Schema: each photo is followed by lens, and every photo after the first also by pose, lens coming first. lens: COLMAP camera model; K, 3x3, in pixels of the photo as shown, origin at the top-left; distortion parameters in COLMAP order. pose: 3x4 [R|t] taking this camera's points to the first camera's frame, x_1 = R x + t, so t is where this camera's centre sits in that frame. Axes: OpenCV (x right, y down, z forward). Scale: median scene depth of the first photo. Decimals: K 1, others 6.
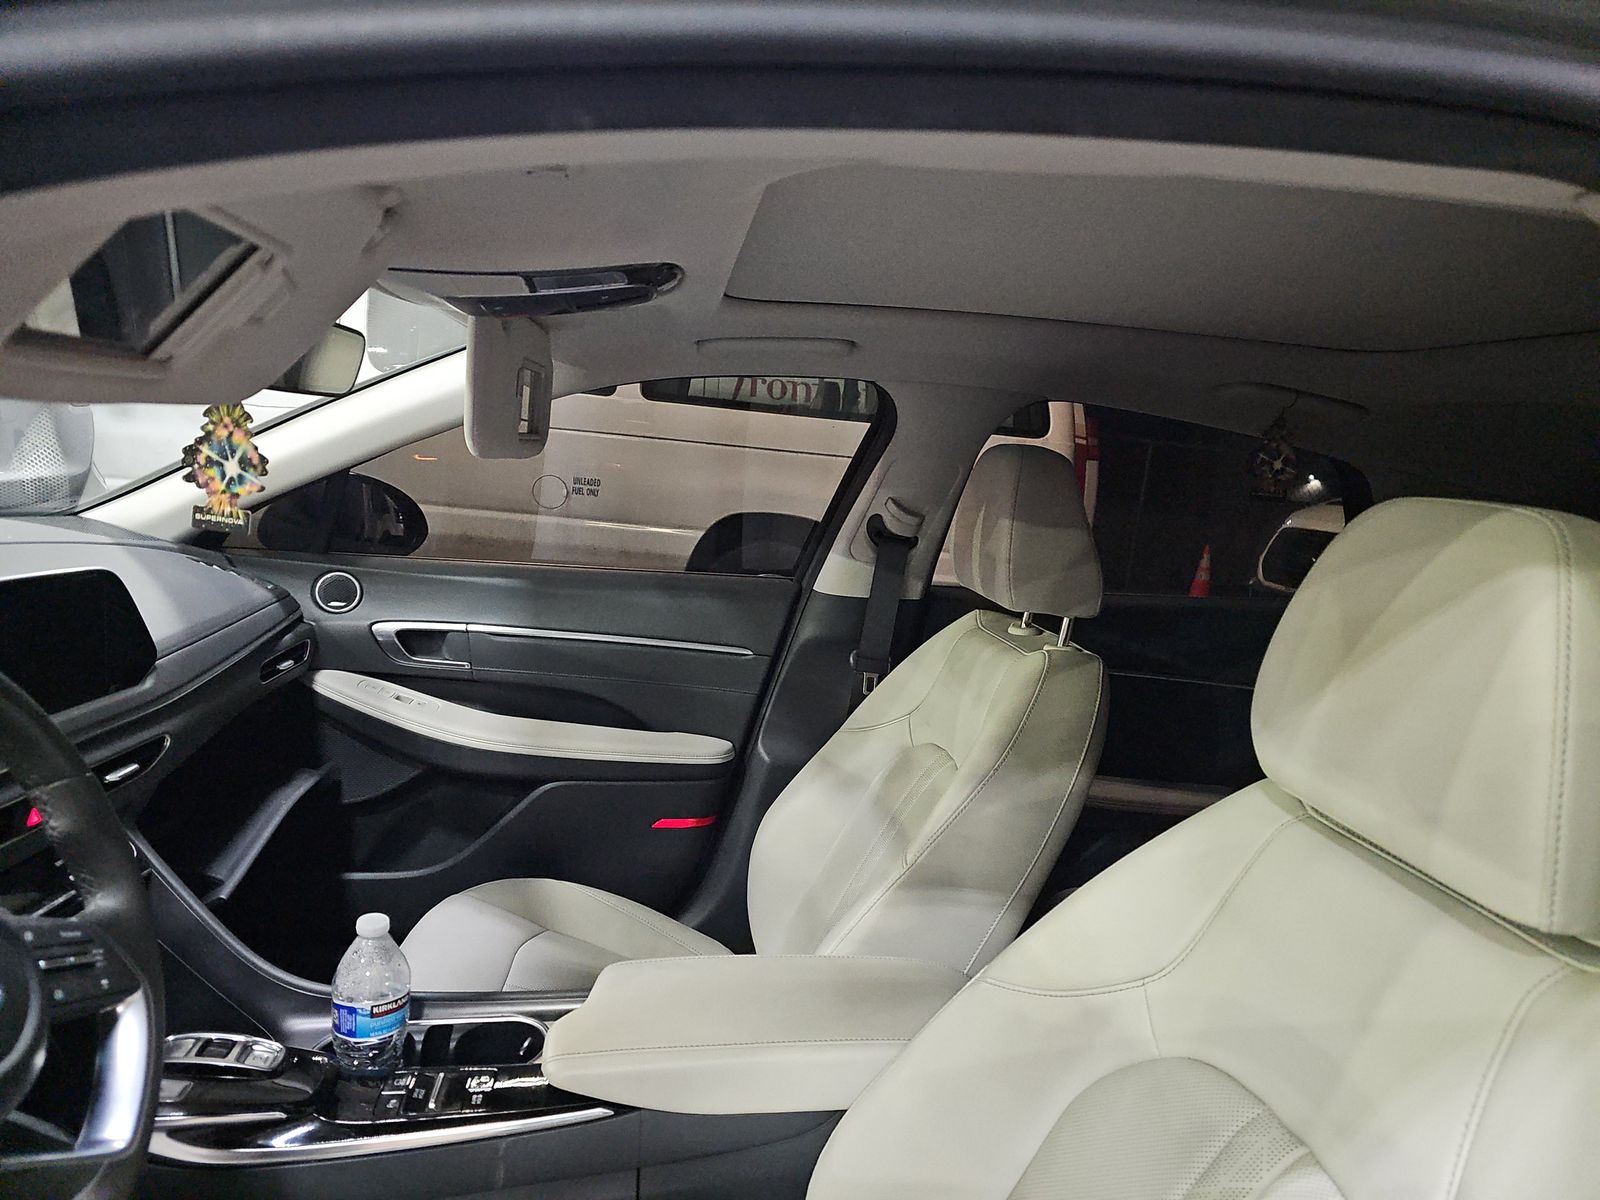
lens RADIAL K [[1132.7, 0, 801.9], [0, 1132.7, 619.0], [0, 0, 1]] dist [0.236885, -0.259292]
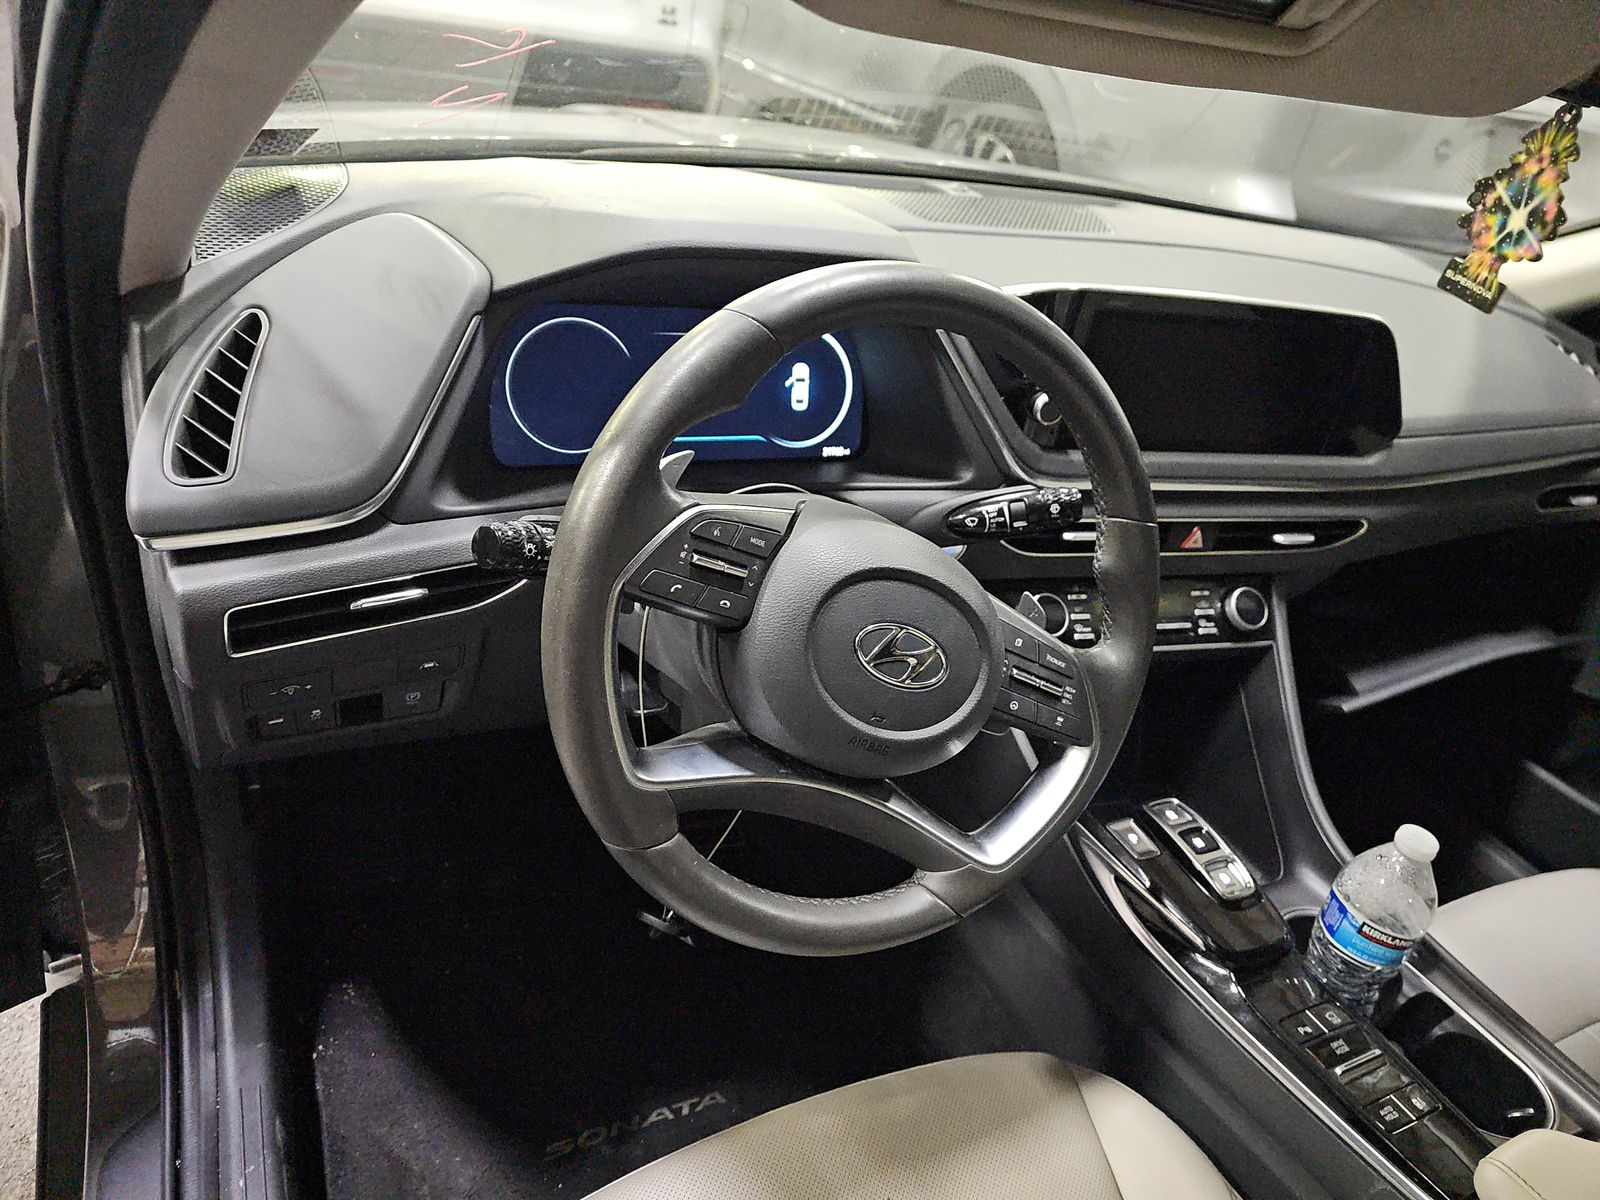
lens RADIAL K [[1132.7, 0, 801.9], [0, 1132.7, 619.0], [0, 0, 1]] dist [0.236885, -0.259292]
pose [[0.372436, 0.482467, -0.792791, 0.049405], [-0.303221, 0.870625, 0.387387, -0.065437], [0.877125, 0.096114, 0.470546, 0.297771]]
